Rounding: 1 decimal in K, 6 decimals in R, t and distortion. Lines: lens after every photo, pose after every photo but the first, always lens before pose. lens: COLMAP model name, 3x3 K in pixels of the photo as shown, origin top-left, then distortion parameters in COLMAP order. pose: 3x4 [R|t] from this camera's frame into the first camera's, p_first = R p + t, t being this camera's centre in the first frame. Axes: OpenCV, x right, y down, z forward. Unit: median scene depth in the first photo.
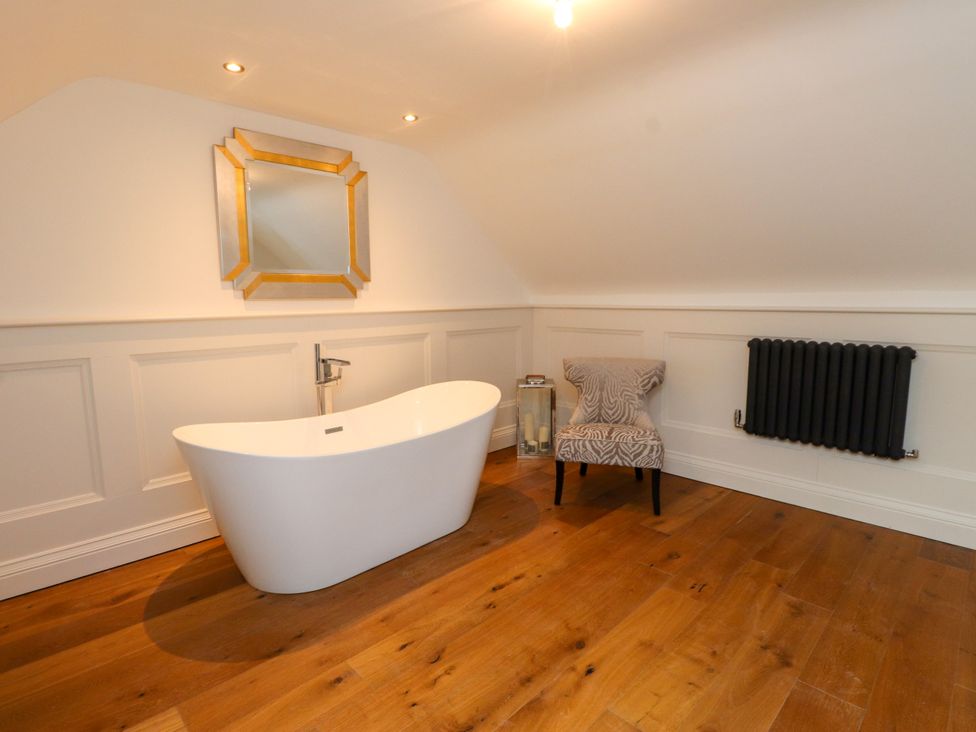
lens RADIAL K [[509.9, 0, 482.1], [0, 509.9, 366.6], [0, 0, 1]] dist [-0.009736, -0.009564]
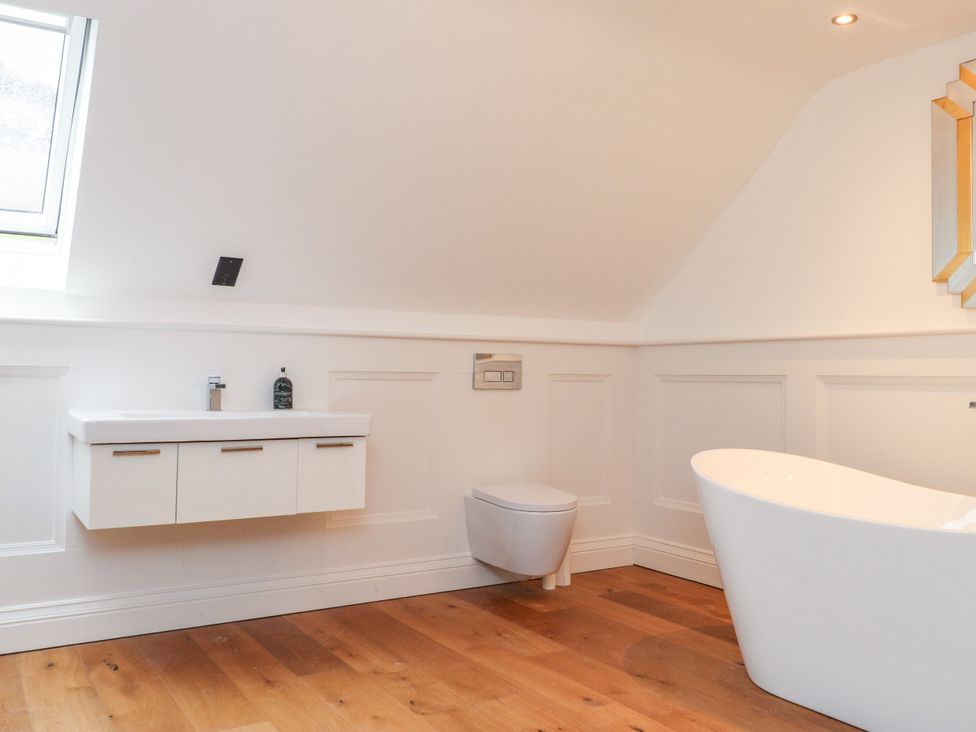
lens RADIAL K [[862.8, 0, 479.2], [0, 862.8, 364.1], [0, 0, 1]] dist [0.015628, -0.018007]
pose [[-0.229390, -0.008295, -0.973299, 0.991618], [-0.143262, 0.989361, 0.025333, 0.004920], [0.962734, 0.145248, -0.228138, 0.830345]]
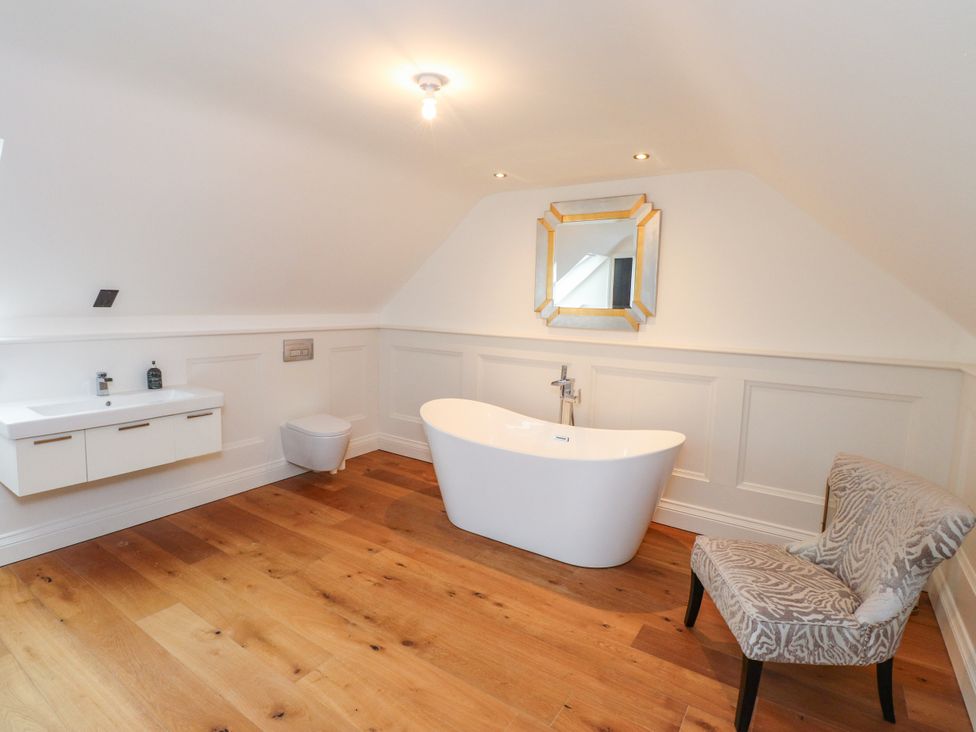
lens RADIAL K [[509.9, 0, 485.1], [0, 509.9, 361.0], [0, 0, 1]] dist [-0.009736, -0.009564]
pose [[0.196835, 0.129118, -0.971897, 1.064343], [-0.164645, 0.981566, 0.097058, -0.184129], [0.966513, 0.140914, 0.214465, 0.704441]]
